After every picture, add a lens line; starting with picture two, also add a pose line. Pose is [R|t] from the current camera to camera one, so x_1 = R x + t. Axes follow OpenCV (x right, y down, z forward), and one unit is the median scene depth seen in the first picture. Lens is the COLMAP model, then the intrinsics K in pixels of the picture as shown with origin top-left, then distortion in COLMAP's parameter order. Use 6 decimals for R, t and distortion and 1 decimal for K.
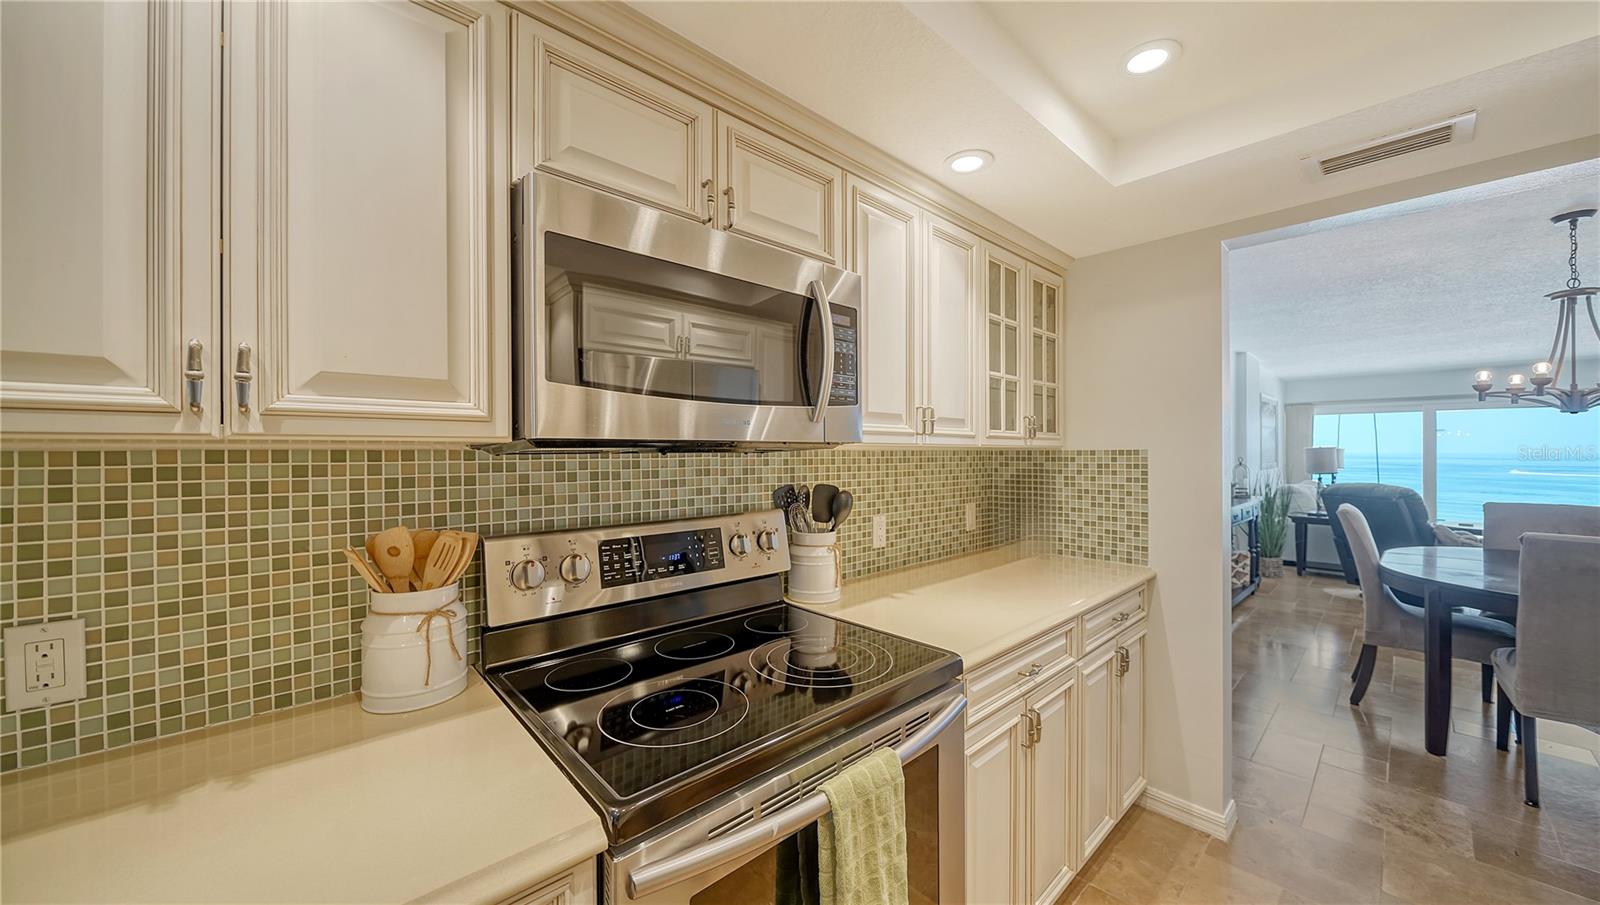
lens RADIAL K [[566.1, 0, 815.3], [0, 566.1, 449.3], [0, 0, 1]] dist [-0.001560, -0.001796]
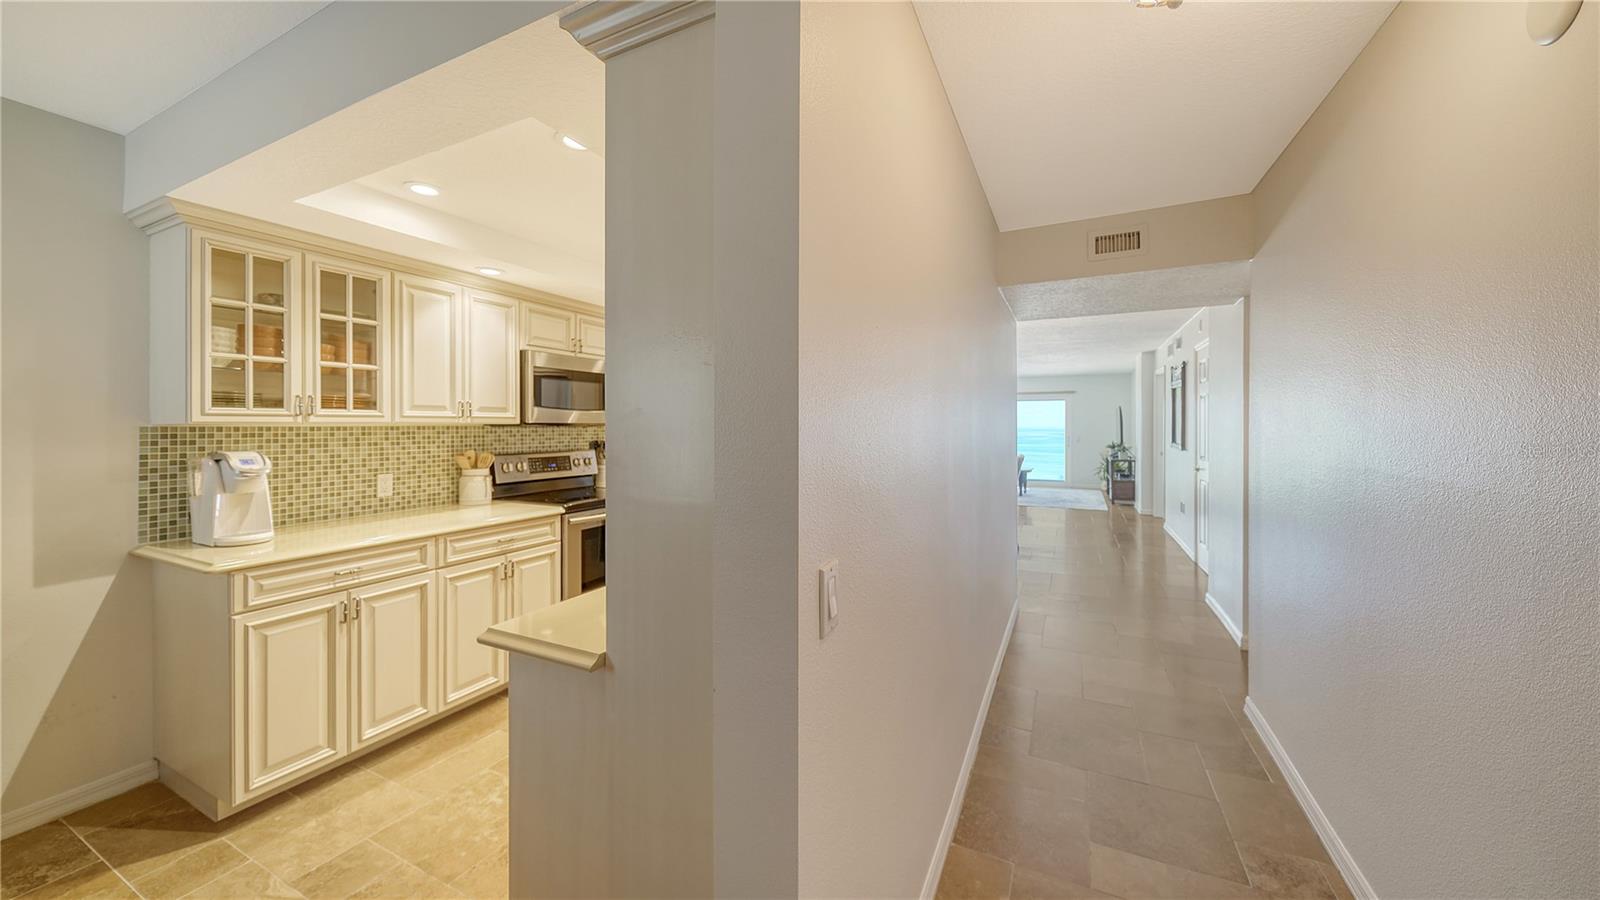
lens RADIAL K [[547.3, 0, 802.9], [0, 547.3, 437.2], [0, 0, 1]] dist [-0.000399, -0.000075]
pose [[0.937846, -0.007226, 0.346976, -0.023824], [-0.001334, 0.999701, 0.024424, -0.006060], [-0.347048, -0.023368, 0.937556, -1.175383]]
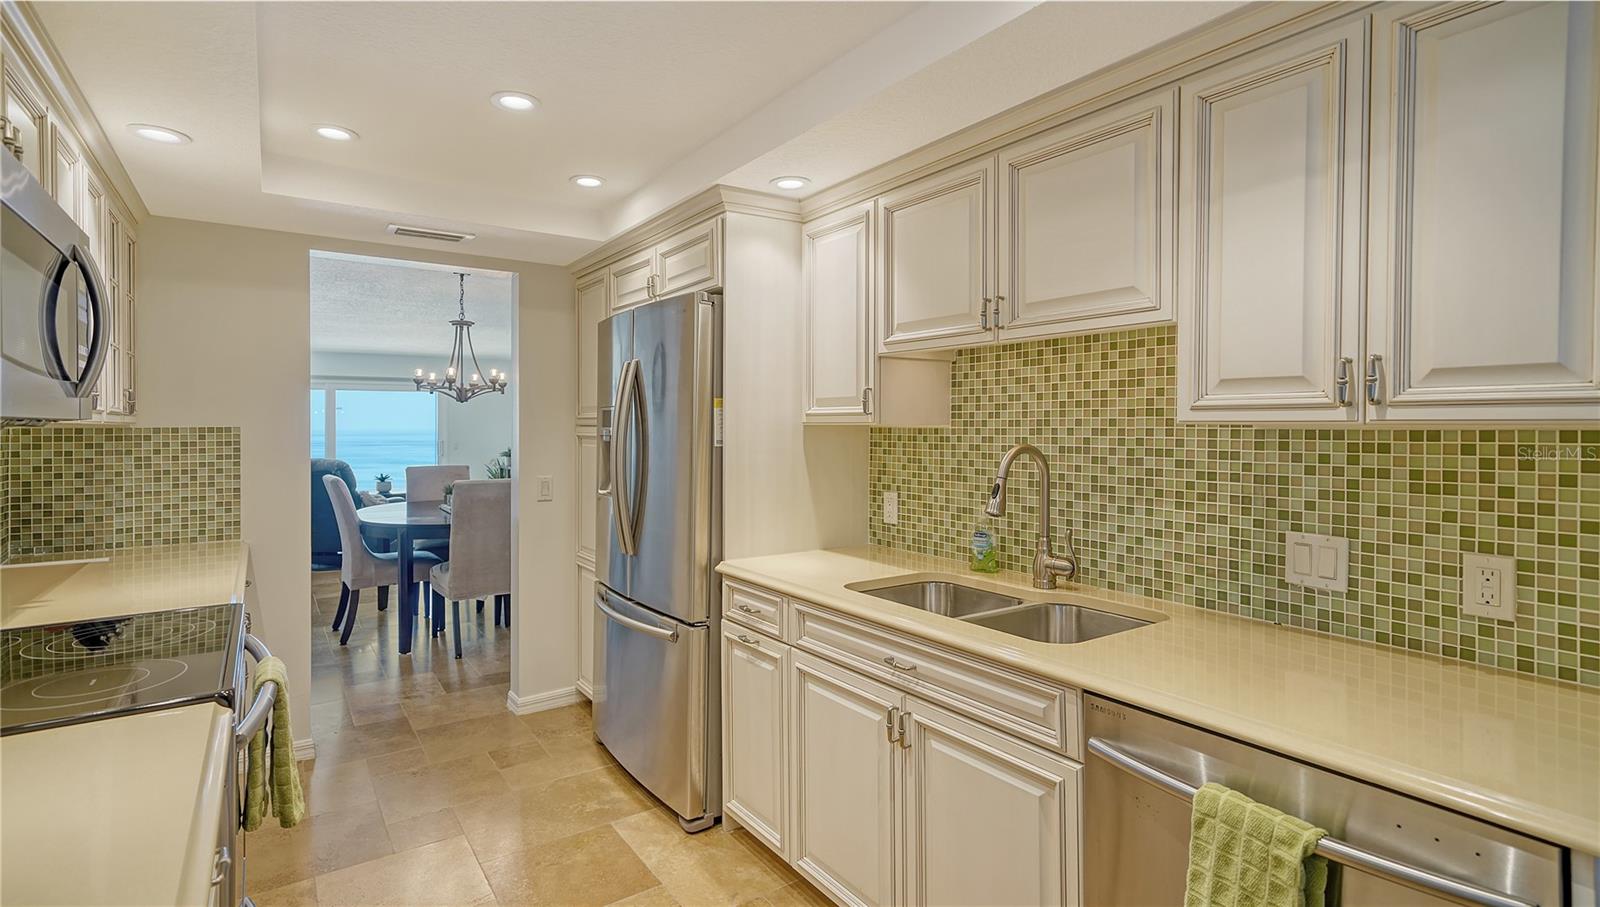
lens RADIAL K [[760.7, 0, 734.0], [0, 760.7, 455.1], [0, 0, 1]] dist [0.025556, -0.000053]
pose [[0.214163, -0.037678, 0.976071, -0.580716], [-0.001428, 0.999243, 0.038886, -0.003728], [-0.976797, -0.009722, 0.213947, -0.181243]]
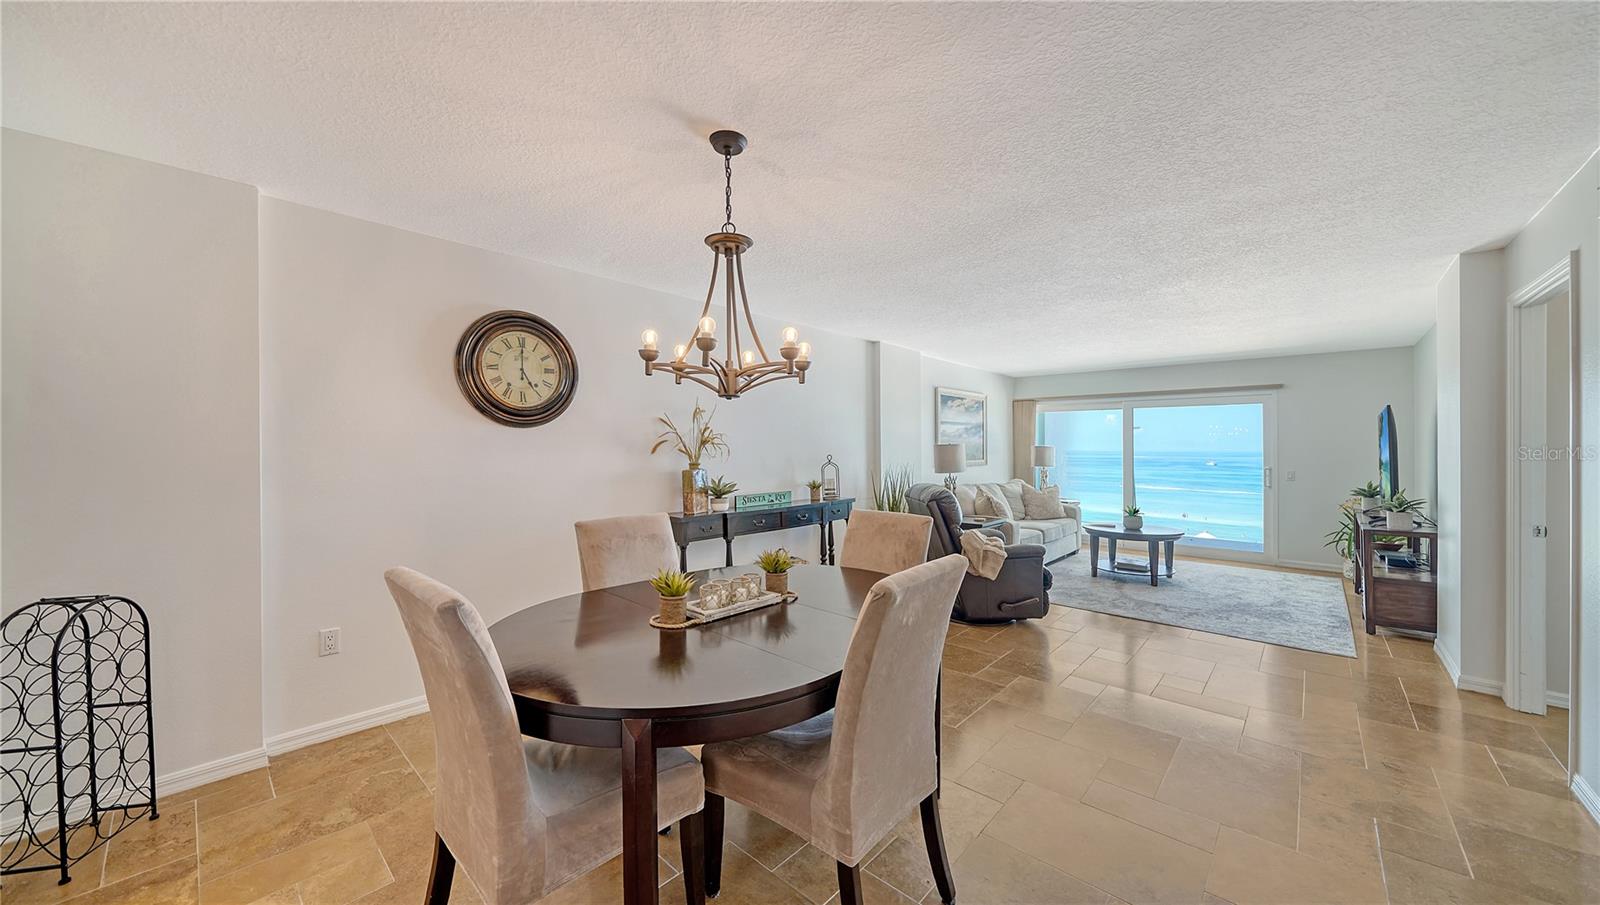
lens RADIAL K [[560.4, 0, 808.5], [0, 560.4, 450.7], [0, 0, 1]] dist [-0.000013, -0.000066]
pose [[0.996719, 0.001502, 0.080926, 1.694629], [-0.002049, 0.999976, 0.006669, 0.001783], [-0.080914, -0.006813, 0.996698, 0.261675]]
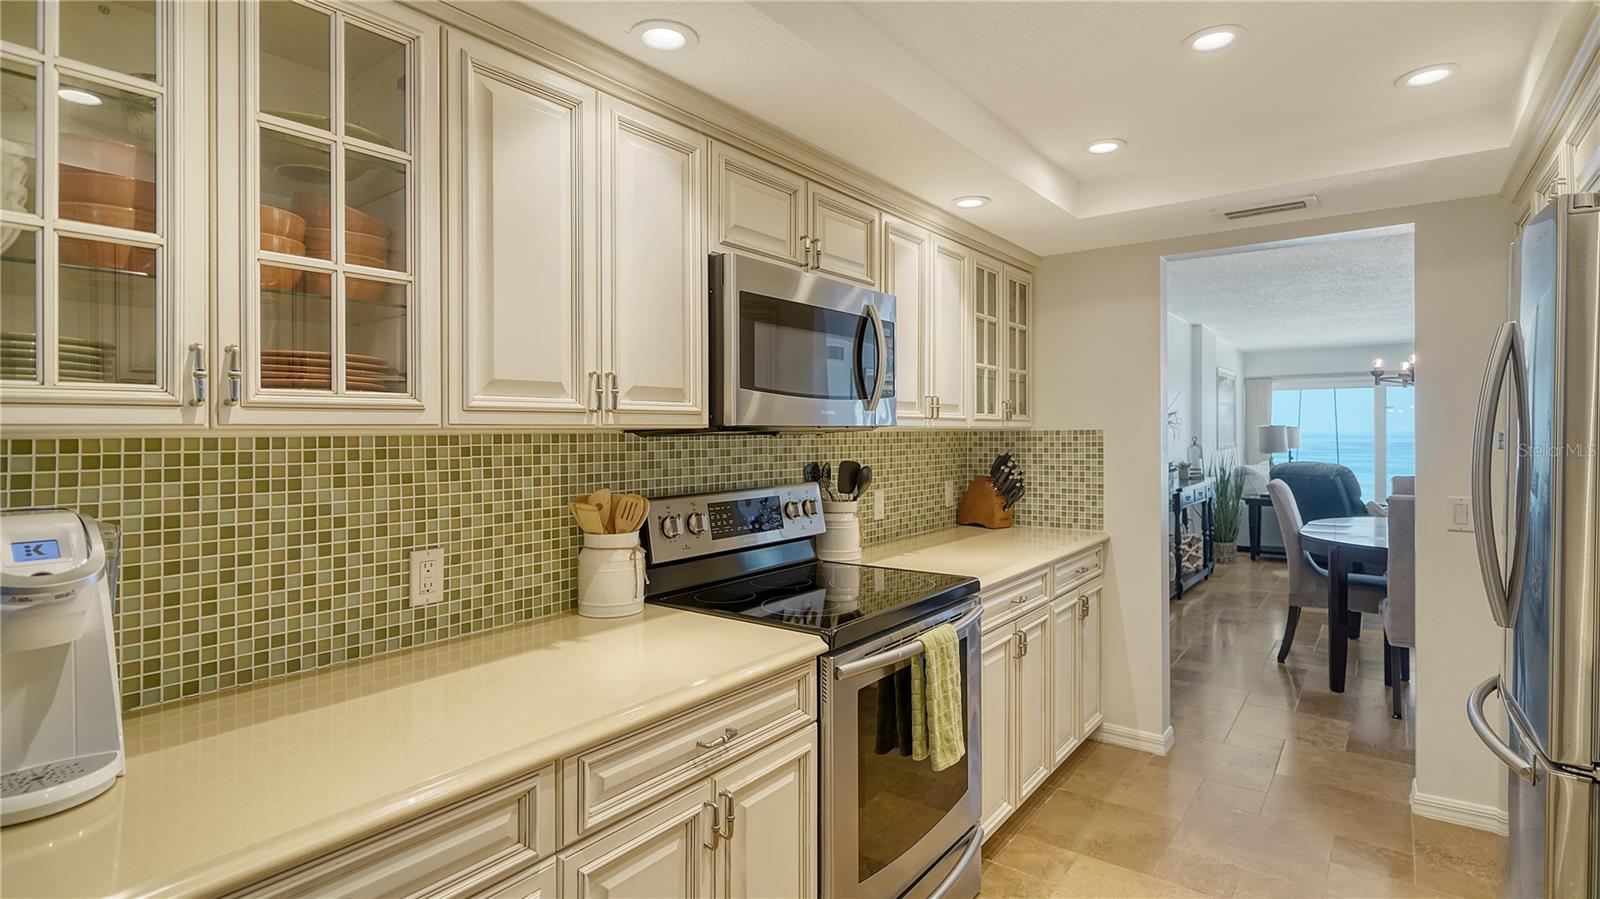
lens RADIAL K [[760.1, 0, 804.6], [0, 760.1, 443.6], [0, 0, 1]] dist [0.002422, 0.000516]
pose [[0.987950, -0.009252, 0.154499, -0.247184], [0.006662, 0.999829, 0.017278, -0.001549], [-0.154632, -0.016040, 0.987842, -0.426663]]
